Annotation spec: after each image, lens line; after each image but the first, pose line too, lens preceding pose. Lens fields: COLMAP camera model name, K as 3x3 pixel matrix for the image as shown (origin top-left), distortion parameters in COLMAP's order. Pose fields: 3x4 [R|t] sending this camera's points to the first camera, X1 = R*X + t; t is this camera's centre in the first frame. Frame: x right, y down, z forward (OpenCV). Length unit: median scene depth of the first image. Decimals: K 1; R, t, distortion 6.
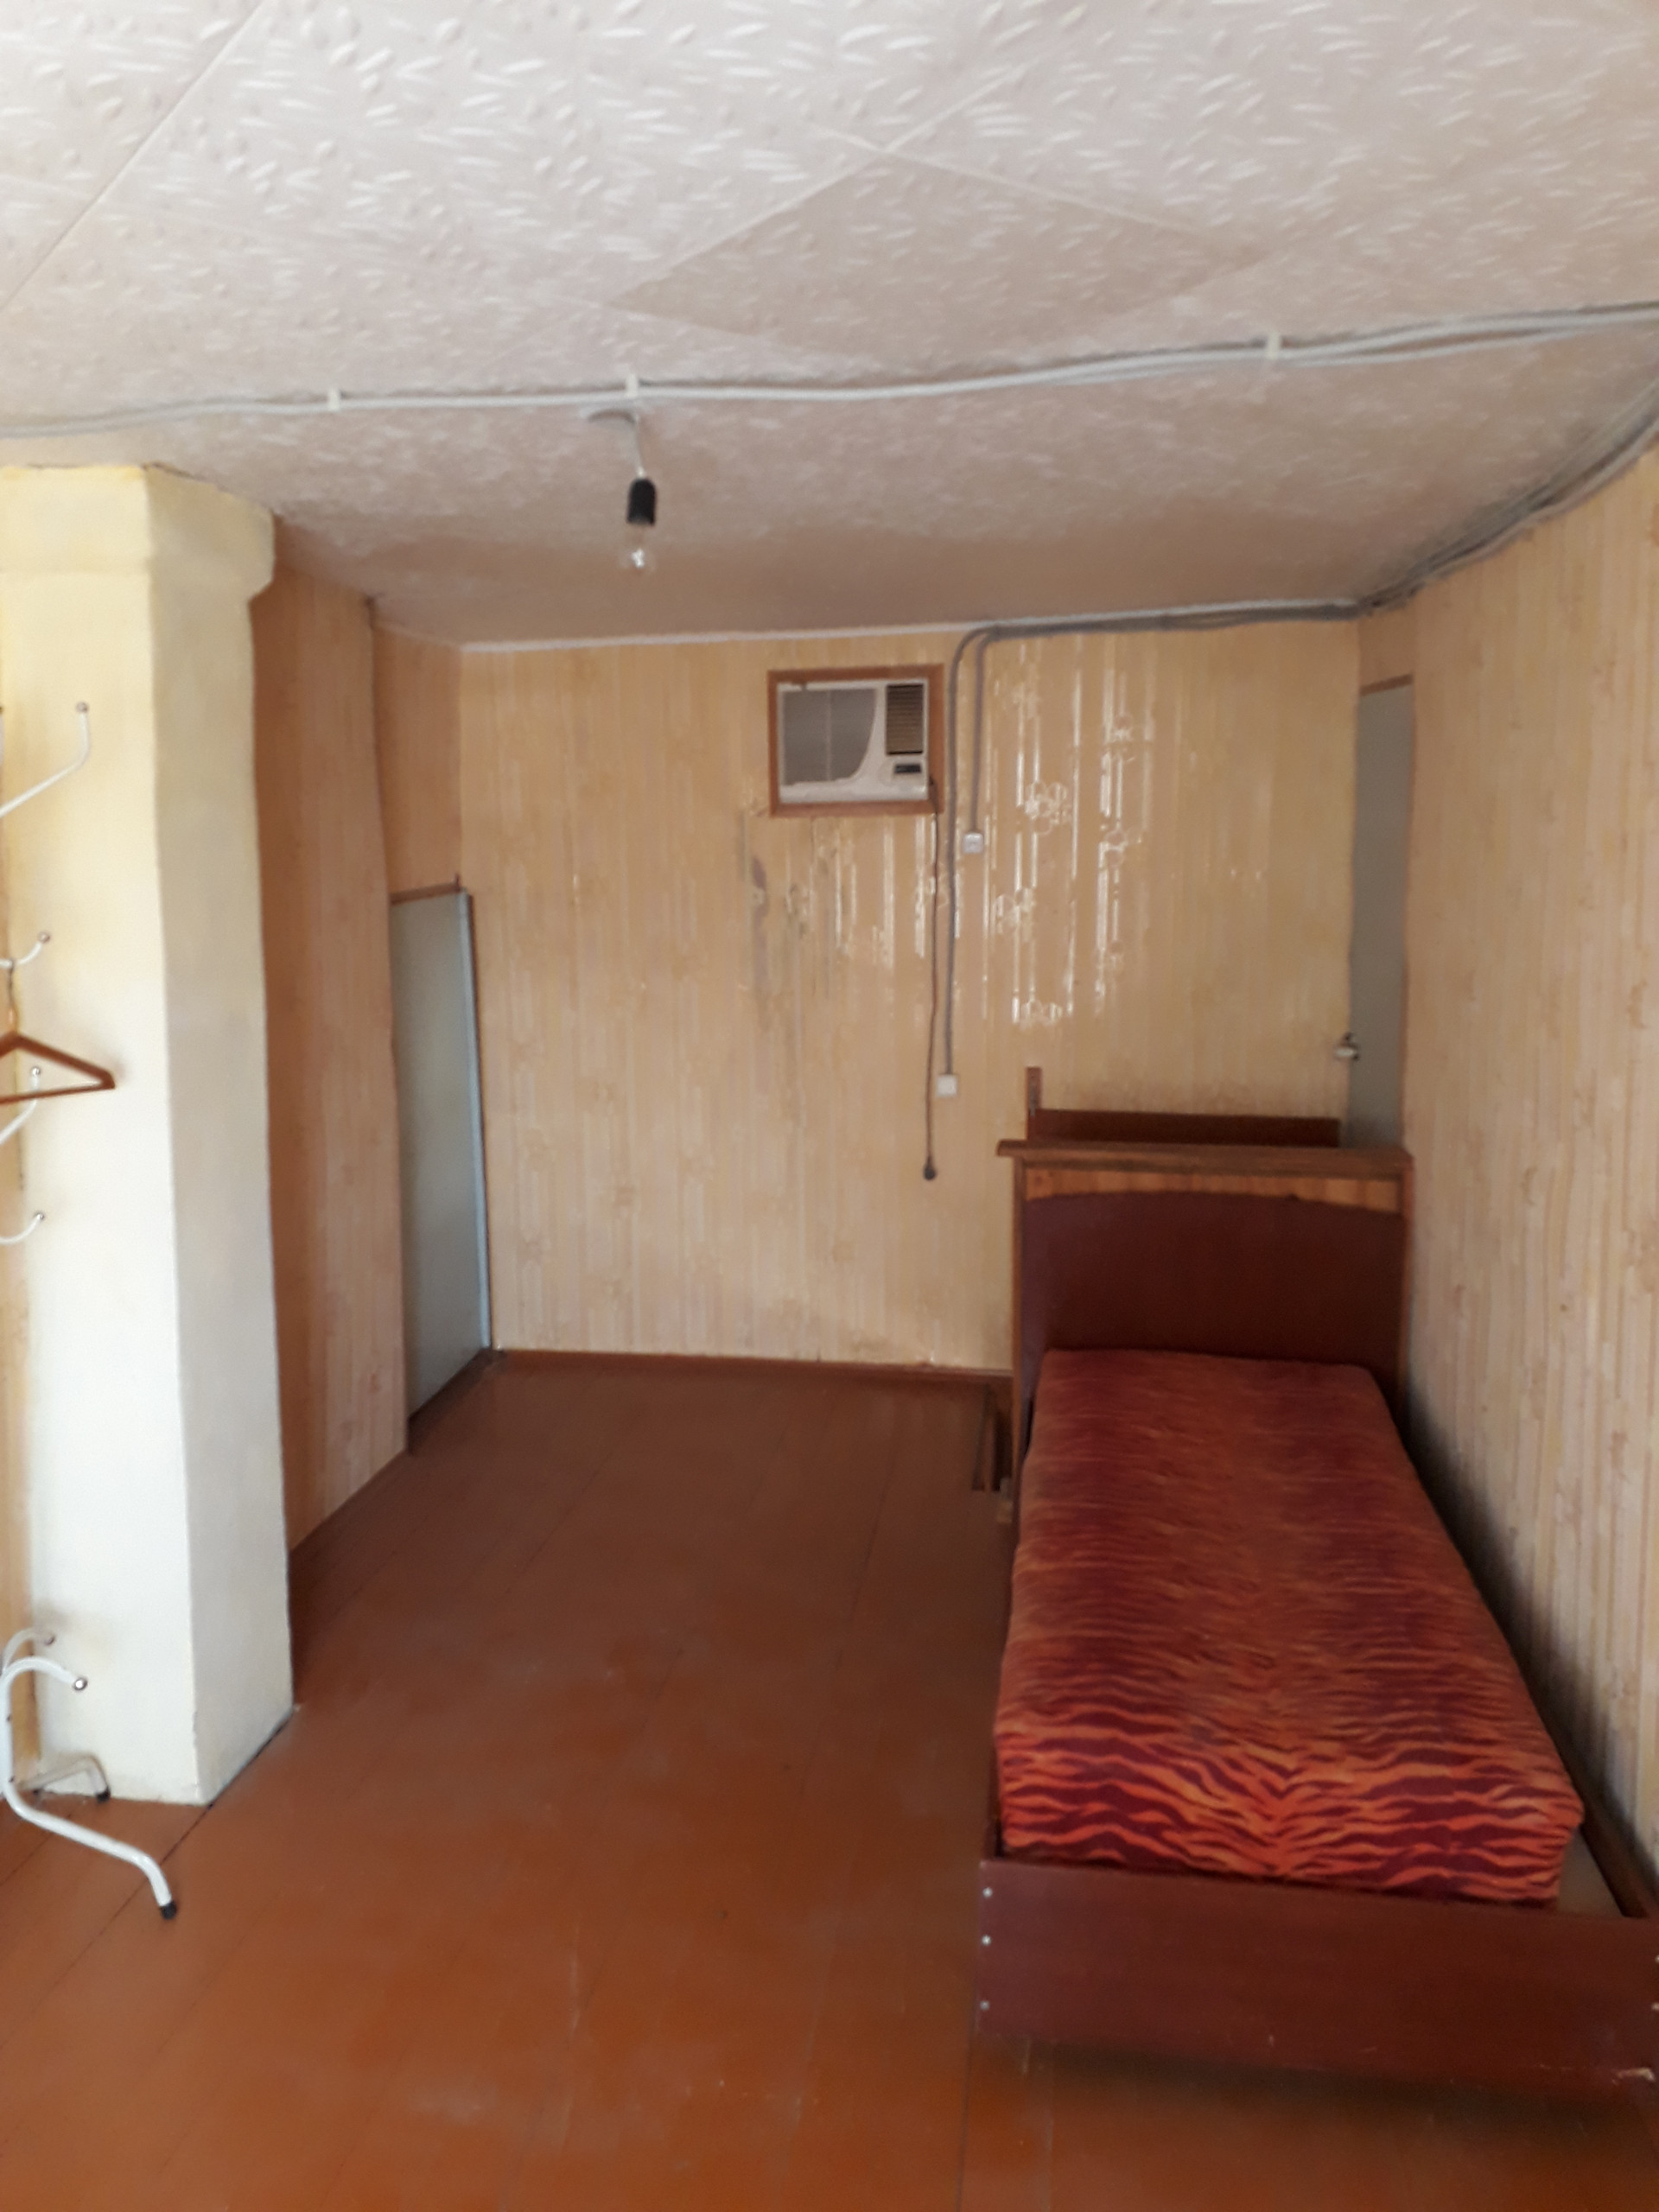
lens RADIAL K [[1735.9, 0, 829.5], [0, 1735.9, 1106.0], [0, 0, 1]] dist [0.030913, -0.007957]
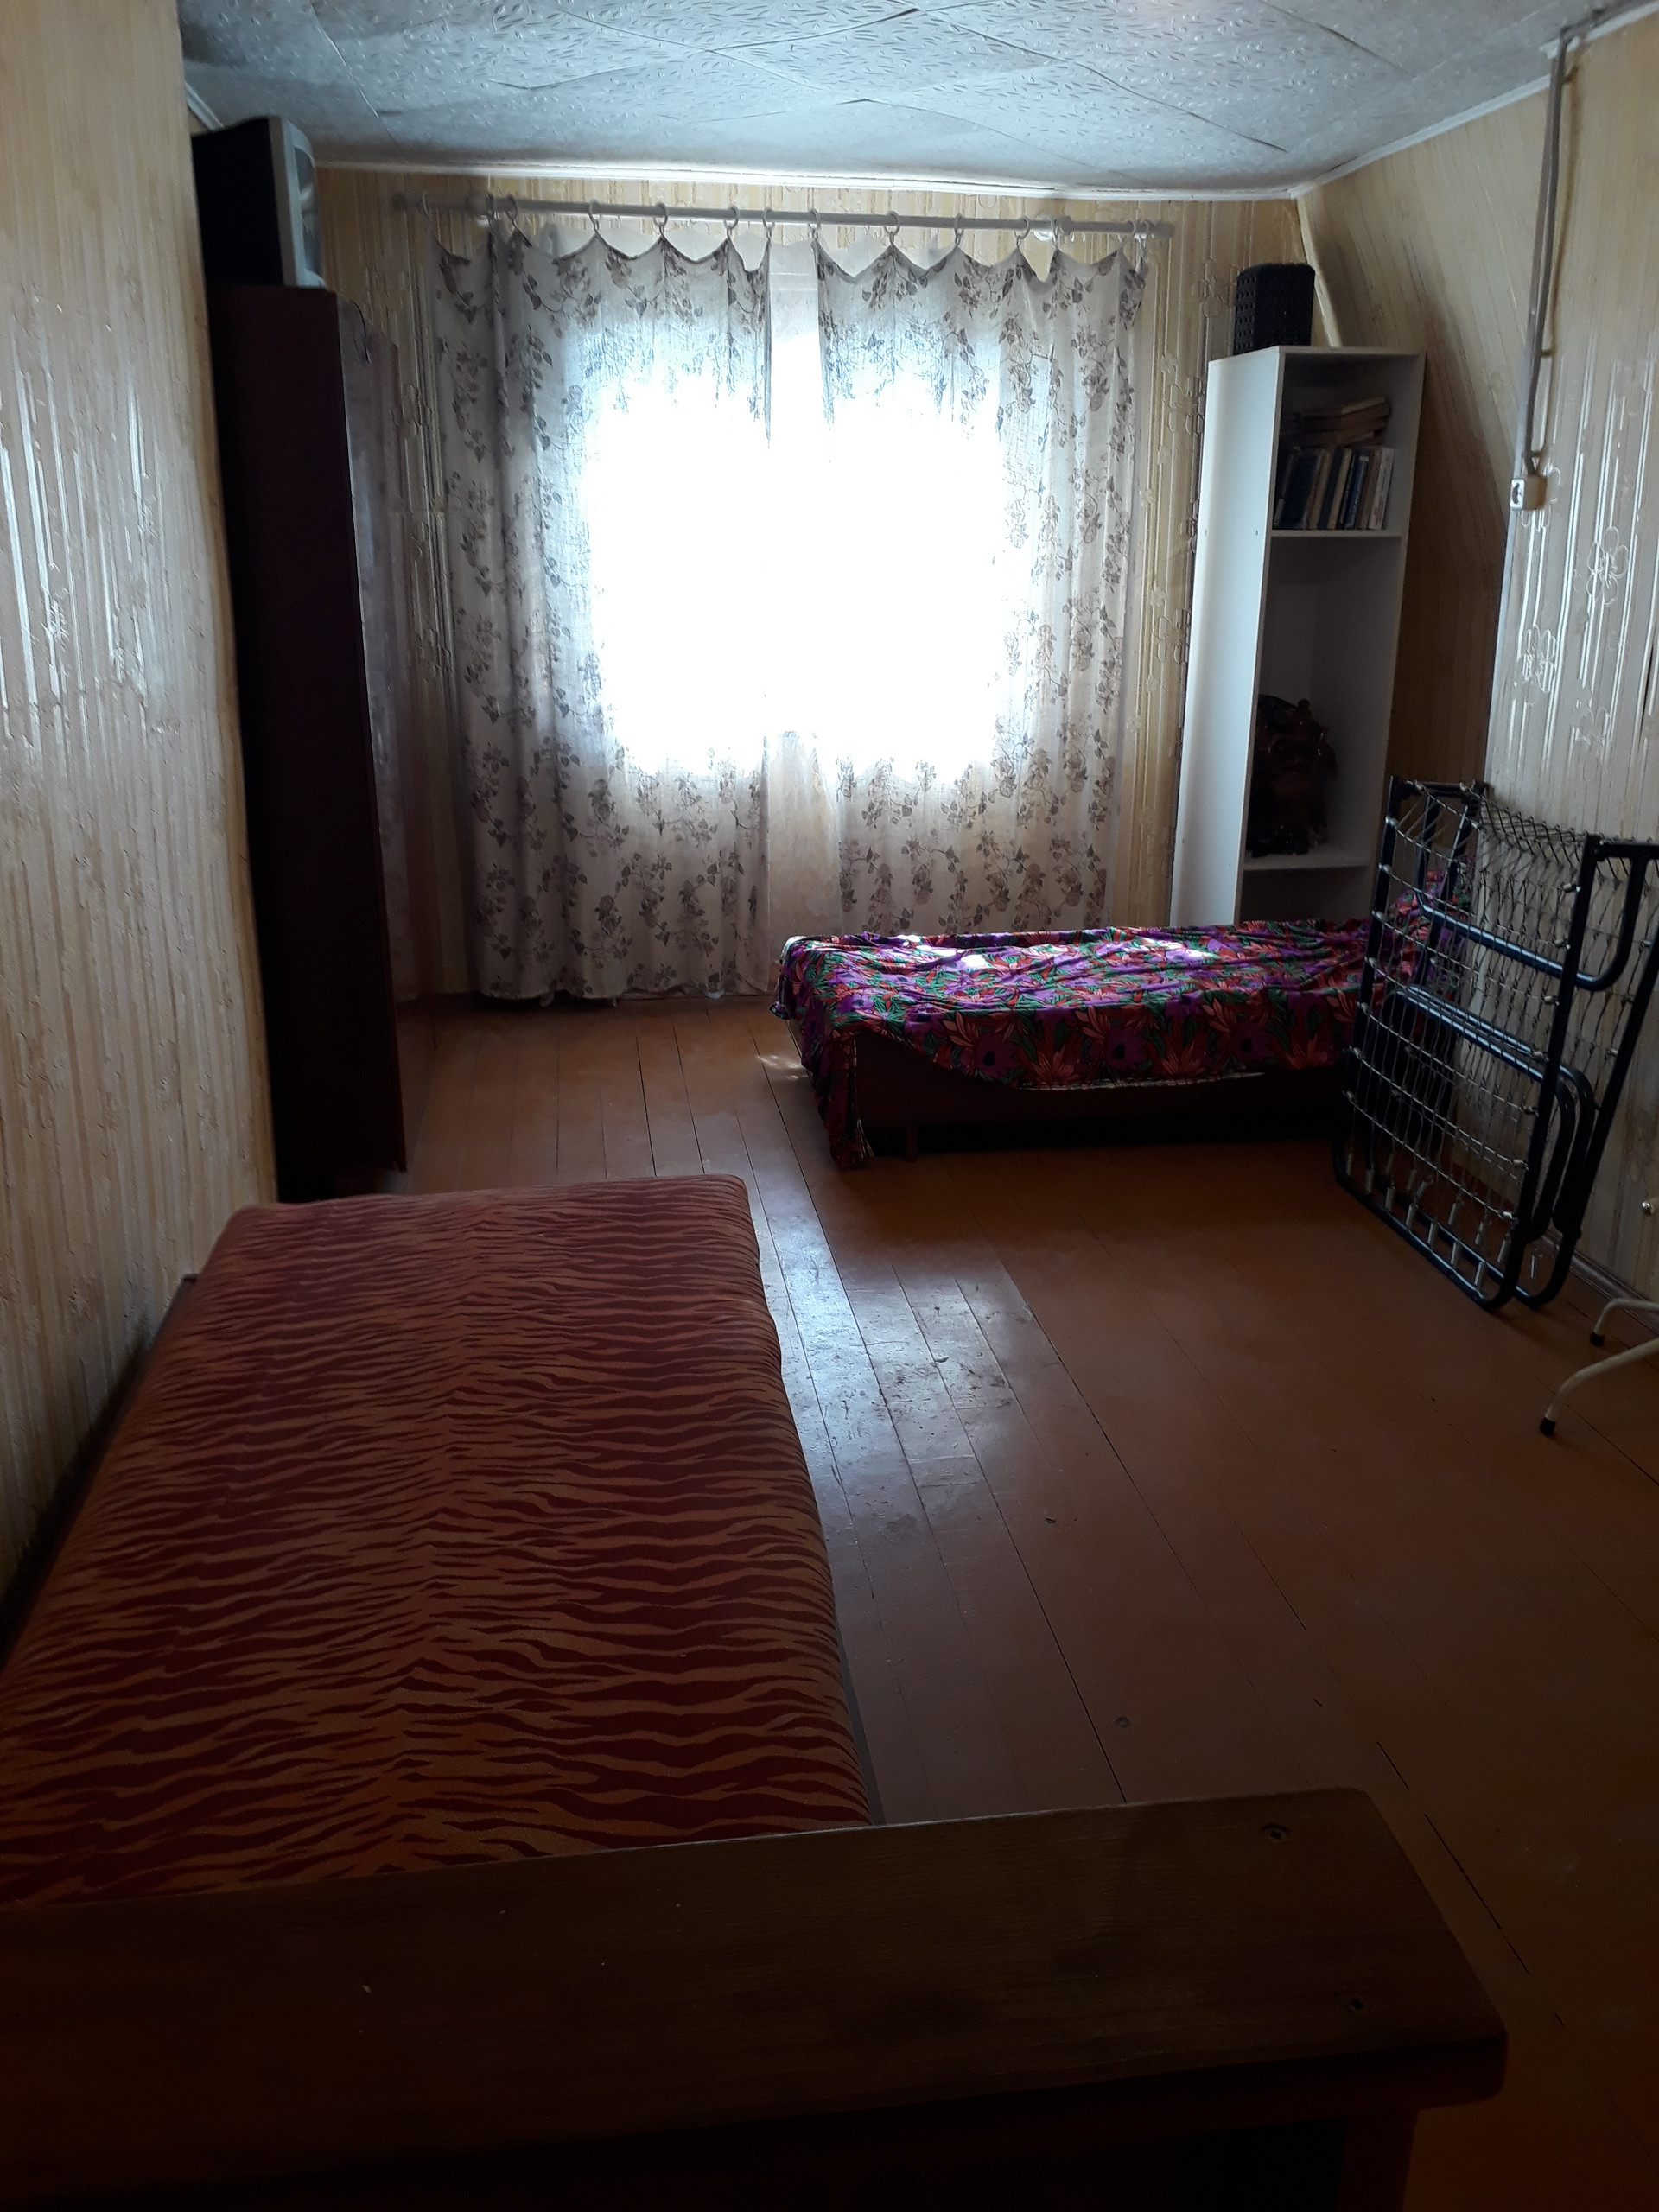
lens RADIAL K [[1735.9, 0, 829.5], [0, 1735.9, 1106.0], [0, 0, 1]] dist [0.030913, -0.007957]
pose [[-0.951799, 0.088761, -0.293600, 0.305064], [-0.030344, 0.925269, 0.378096, -0.086433], [0.305219, 0.368781, -0.877976, 1.655779]]
